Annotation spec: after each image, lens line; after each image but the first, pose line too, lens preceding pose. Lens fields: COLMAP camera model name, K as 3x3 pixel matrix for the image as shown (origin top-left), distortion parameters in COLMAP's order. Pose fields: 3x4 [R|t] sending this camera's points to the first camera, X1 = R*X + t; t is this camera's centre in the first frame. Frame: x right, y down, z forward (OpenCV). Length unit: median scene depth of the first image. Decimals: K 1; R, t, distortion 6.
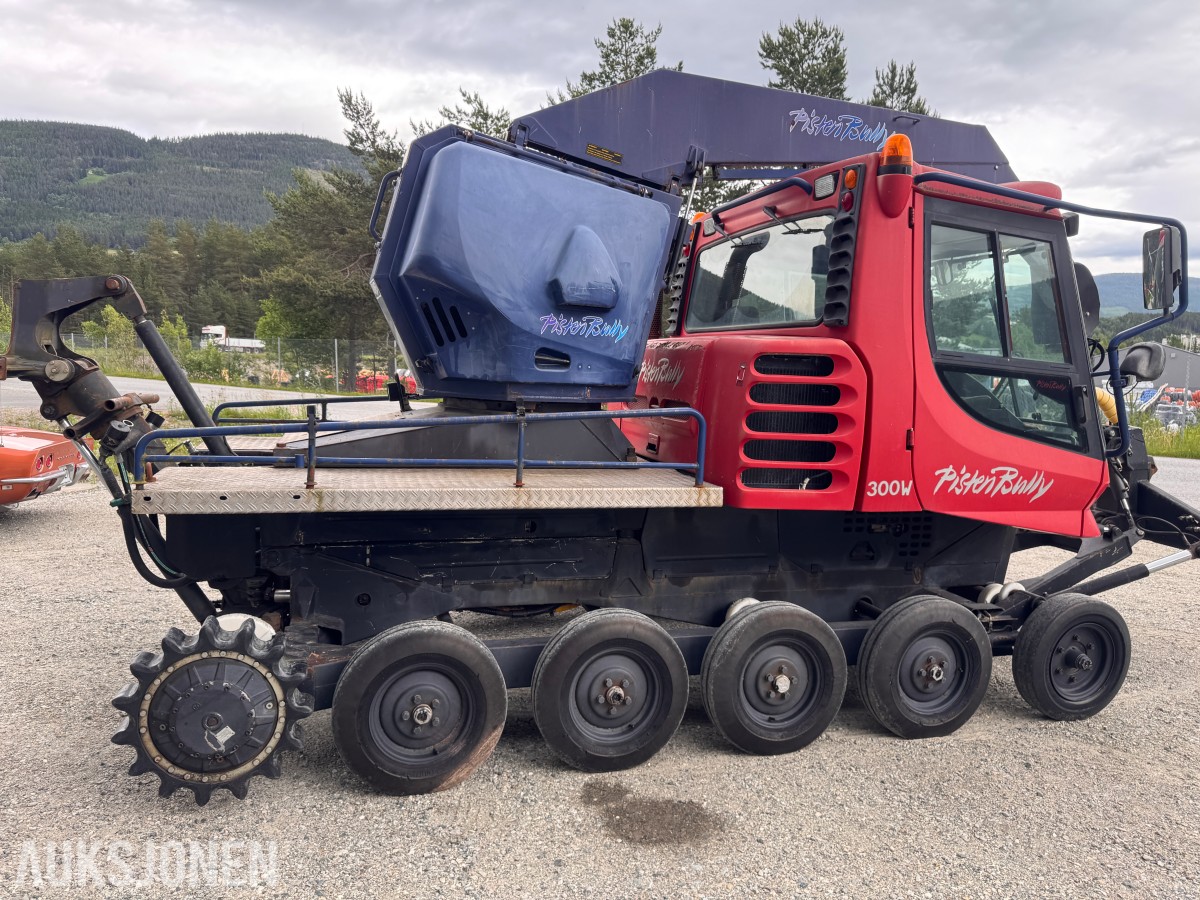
lens RADIAL K [[855.8, 0, 584.5], [0, 855.8, 450.5], [0, 0, 1]] dist [-0.004561, 0.044269]
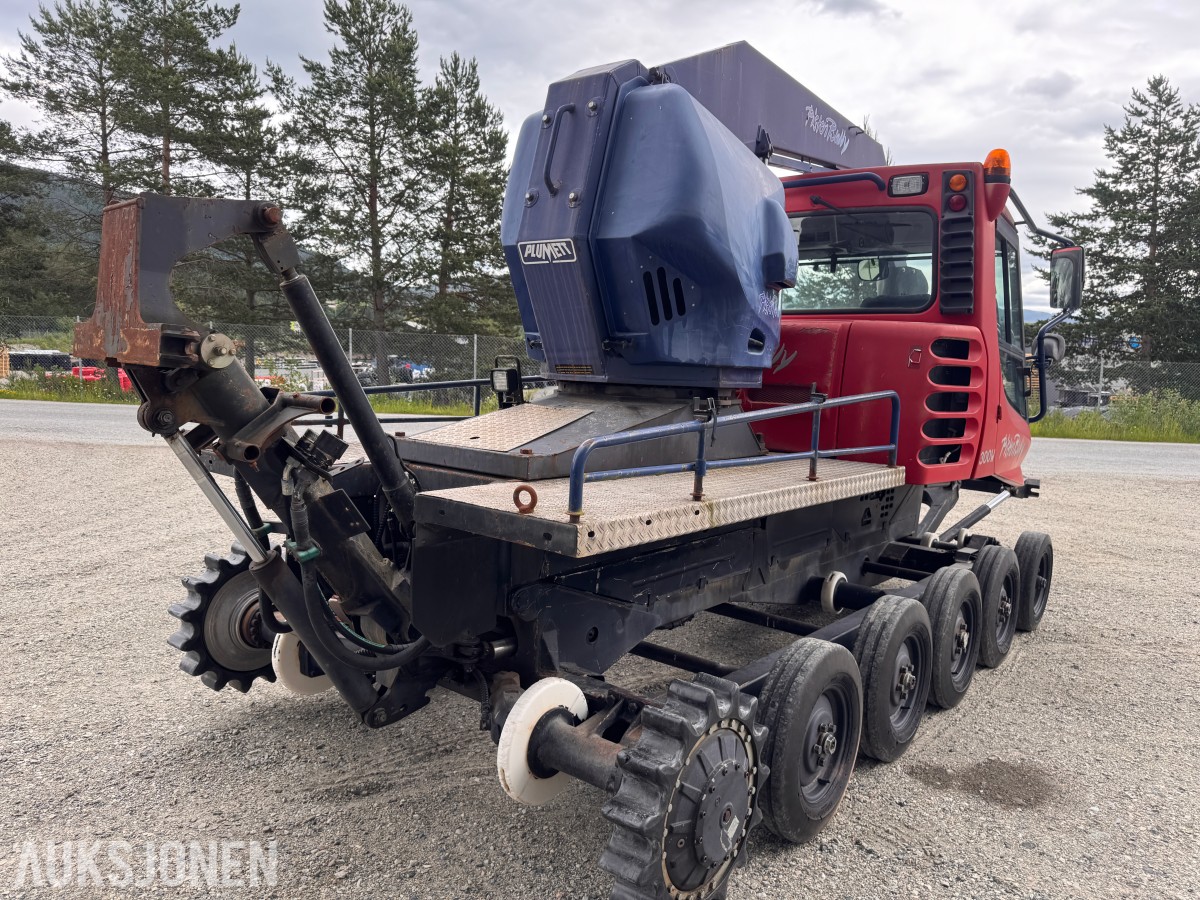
lens RADIAL K [[847.9, 0, 620.7], [0, 847.9, 455.3], [0, 0, 1]] dist [0.043472, -0.052843]
pose [[0.821910, -0.064649, 0.565937, -0.684415], [0.050332, 0.997895, 0.040897, -0.028079], [-0.567390, -0.005129, 0.823433, 0.320851]]
